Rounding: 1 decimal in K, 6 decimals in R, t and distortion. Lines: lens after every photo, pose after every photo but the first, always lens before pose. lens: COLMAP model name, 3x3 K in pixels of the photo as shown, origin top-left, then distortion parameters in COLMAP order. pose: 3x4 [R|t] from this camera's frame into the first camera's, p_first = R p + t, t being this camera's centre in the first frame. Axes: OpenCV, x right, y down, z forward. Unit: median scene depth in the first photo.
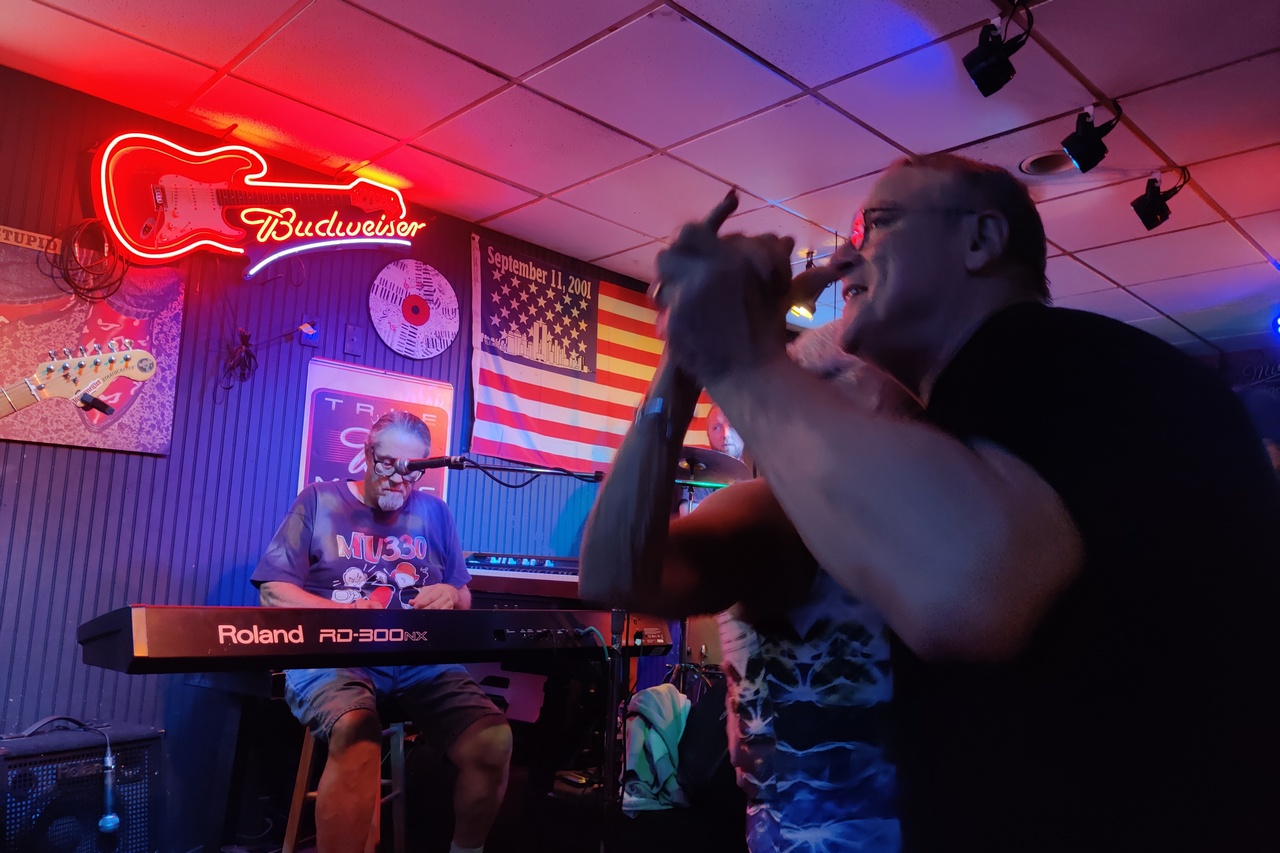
lens RADIAL K [[949.9, 0, 643.3], [0, 949.9, 431.8], [0, 0, 1]] dist [-0.013990, -0.013129]
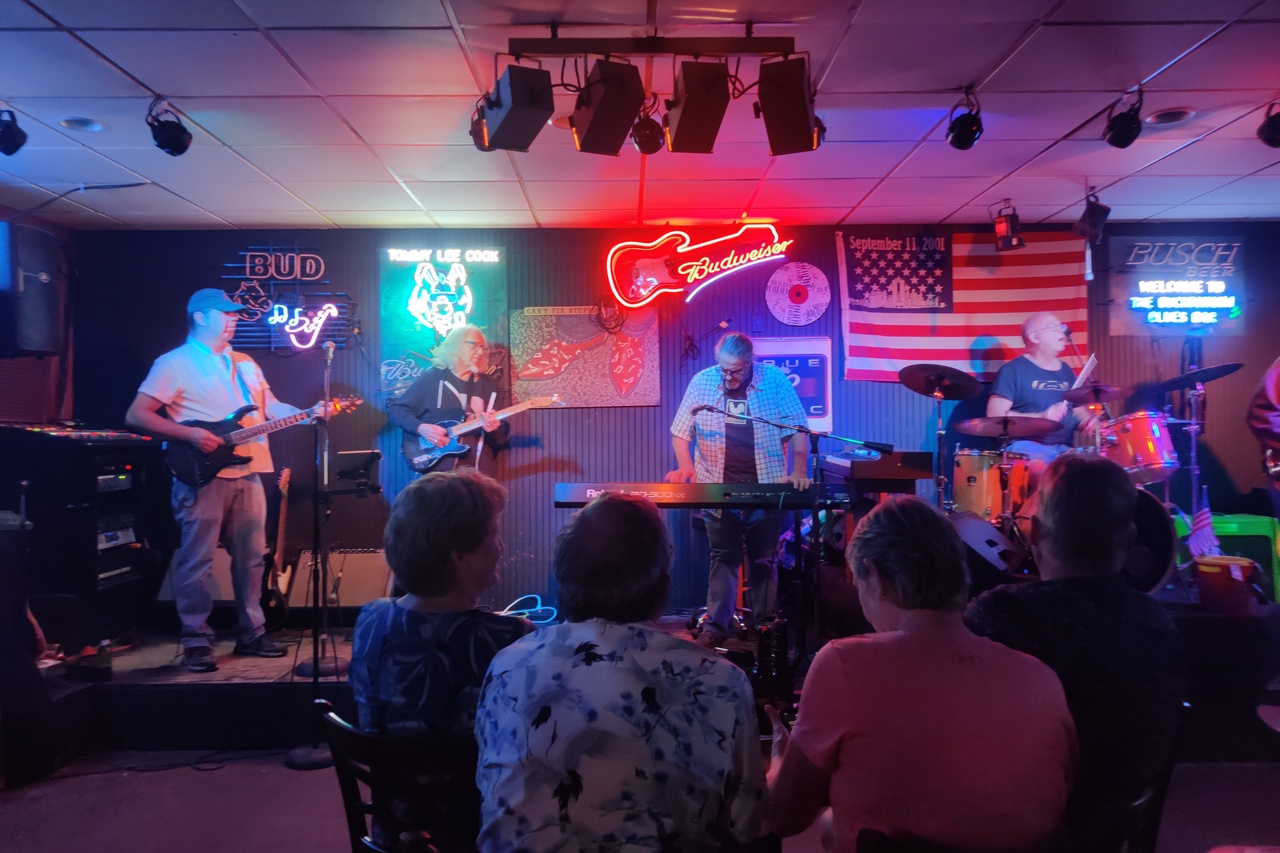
lens RADIAL K [[949.9, 0, 639.0], [0, 949.9, 424.9], [0, 0, 1]] dist [-0.013990, -0.013129]
pose [[0.720408, -0.042660, -0.692237, 0.646713], [0.142423, 0.985934, 0.087460, -0.088836], [0.678769, -0.161597, 0.716351, -0.341653]]
